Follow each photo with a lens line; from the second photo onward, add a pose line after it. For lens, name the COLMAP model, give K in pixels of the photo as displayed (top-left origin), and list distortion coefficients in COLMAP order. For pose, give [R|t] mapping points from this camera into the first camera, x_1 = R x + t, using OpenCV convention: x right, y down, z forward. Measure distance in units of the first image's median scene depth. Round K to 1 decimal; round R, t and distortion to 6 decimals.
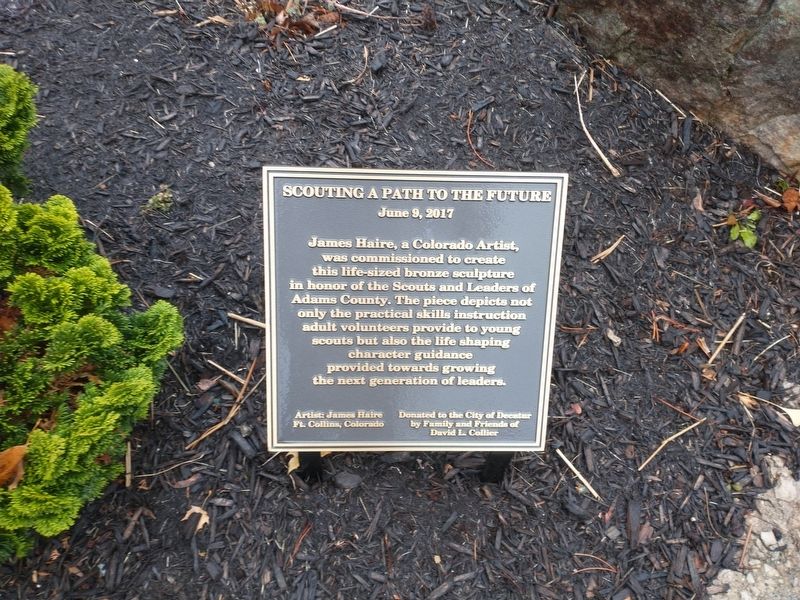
lens RADIAL K [[662.4, 0, 400.0], [0, 662.4, 300.0], [0, 0, 1]] dist [0.003652, -0.002427]
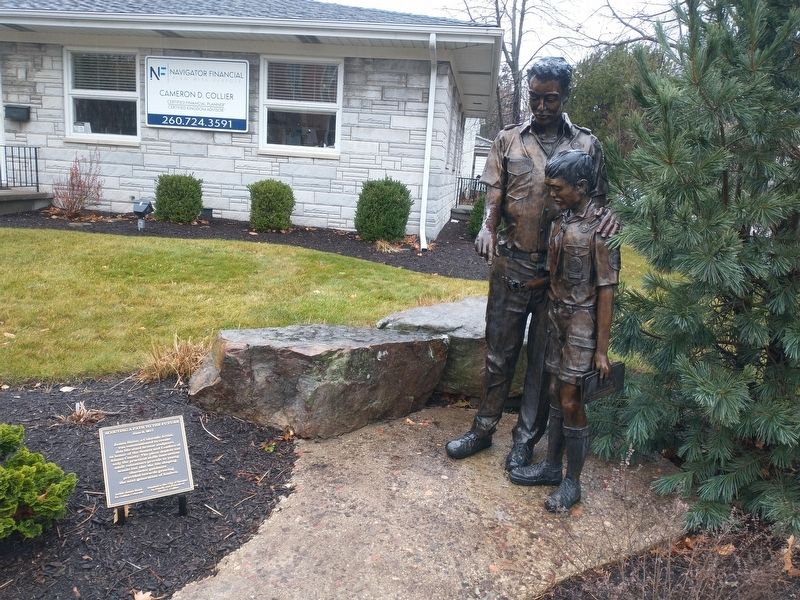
lens RADIAL K [[662.4, 0, 400.0], [0, 662.4, 300.0], [0, 0, 1]] dist [0.003652, -0.002427]
pose [[0.895698, -0.133640, 0.424105, -0.137702], [0.372438, 0.746537, -0.551336, 1.608281], [-0.242930, 0.651784, 0.718445, -2.139027]]
